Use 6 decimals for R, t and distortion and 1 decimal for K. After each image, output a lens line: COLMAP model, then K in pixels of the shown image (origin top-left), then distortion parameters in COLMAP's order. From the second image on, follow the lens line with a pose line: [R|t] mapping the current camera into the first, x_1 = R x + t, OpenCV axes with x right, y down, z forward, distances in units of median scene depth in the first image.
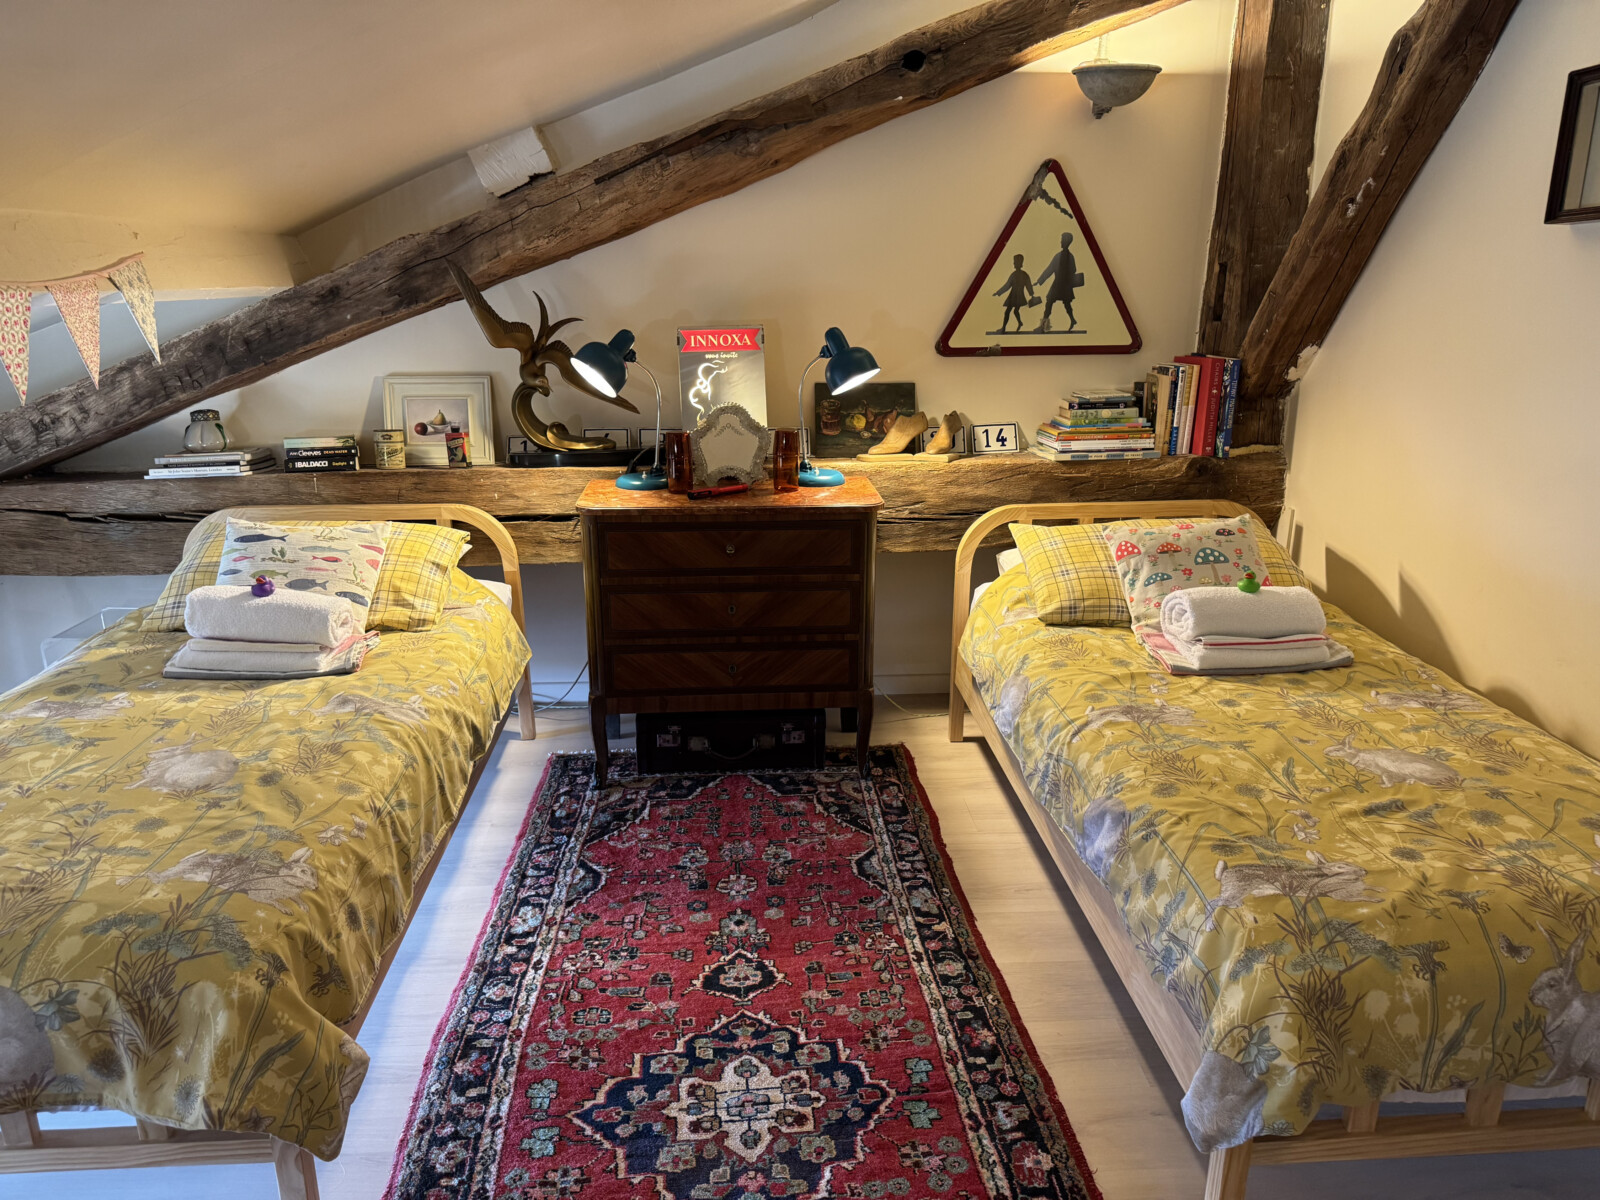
lens RADIAL K [[1111.5, 0, 800.1], [0, 1111.5, 626.4], [0, 0, 1]] dist [0.003592, -0.002245]
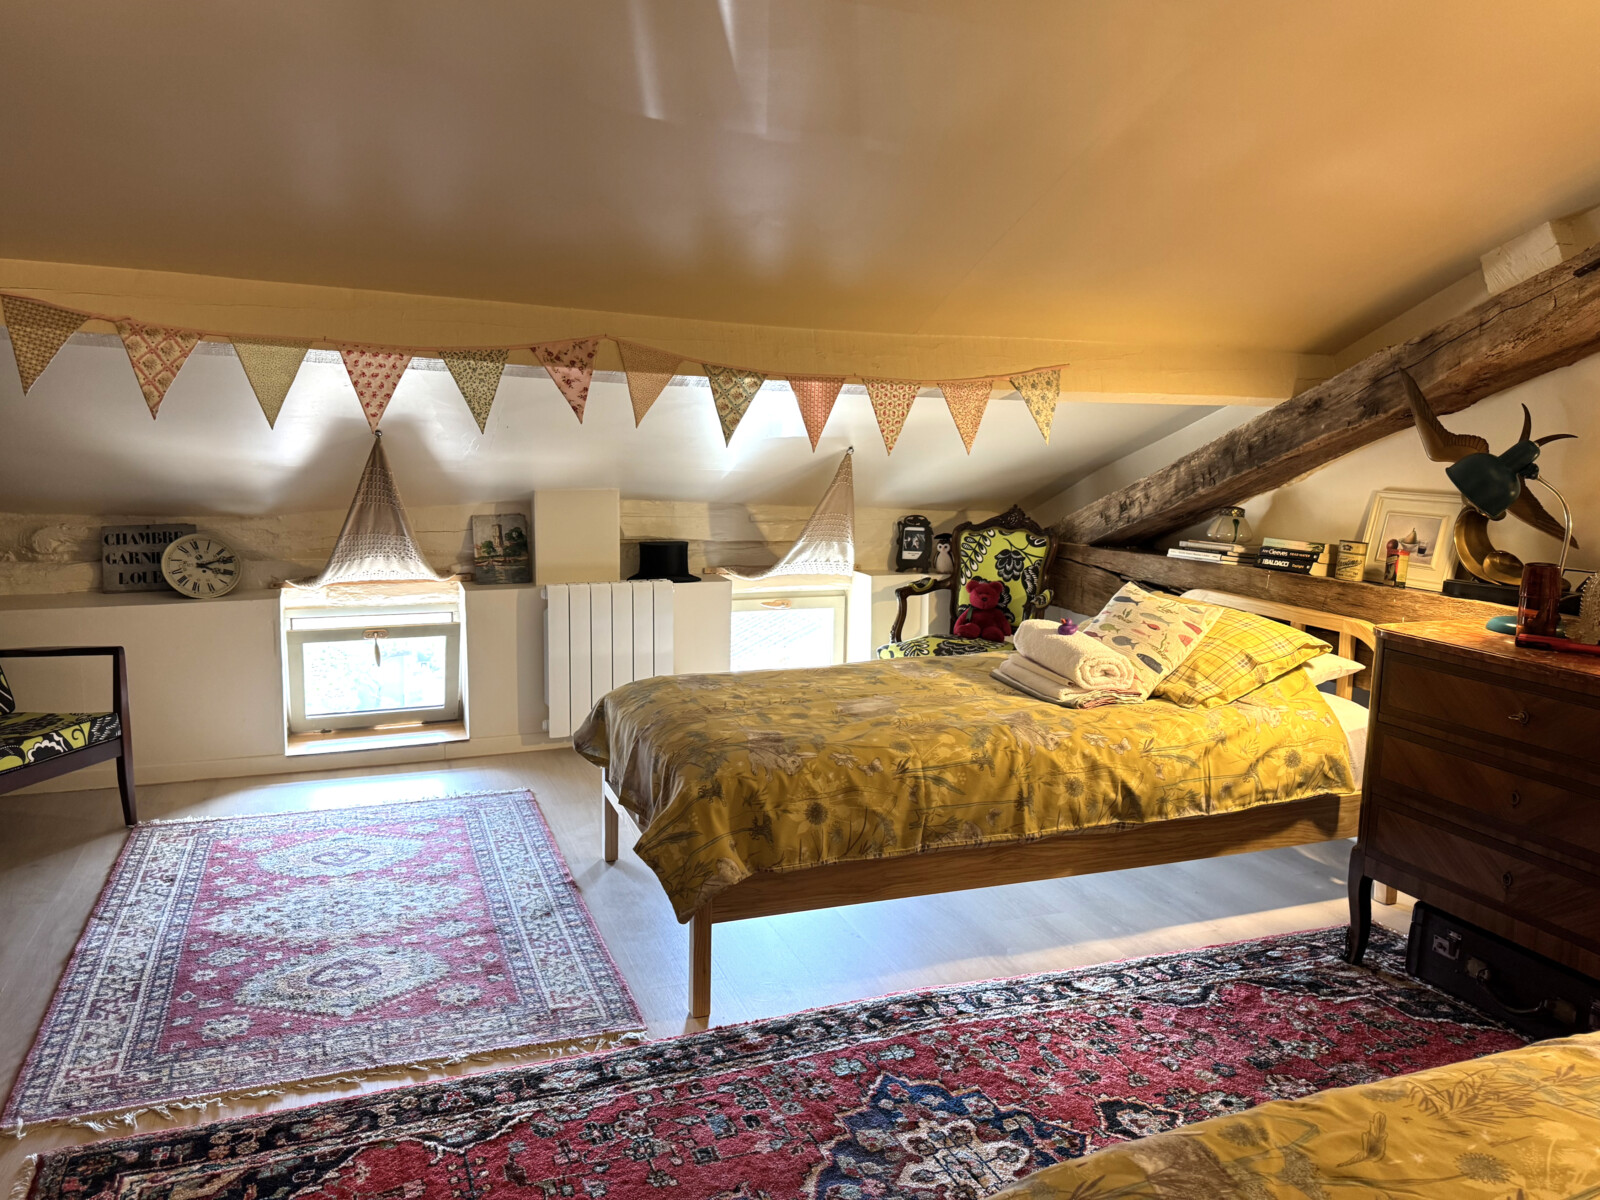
lens RADIAL K [[1218.7, 0, 800.0], [0, 1218.7, 600.0], [0, 0, 1]] dist [-0.001589, -0.011100]
pose [[0.270086, 0.141171, -0.952431, 0.569239], [-0.310612, 0.949081, 0.052593, -0.035218], [0.911358, 0.281631, 0.300183, 0.268785]]
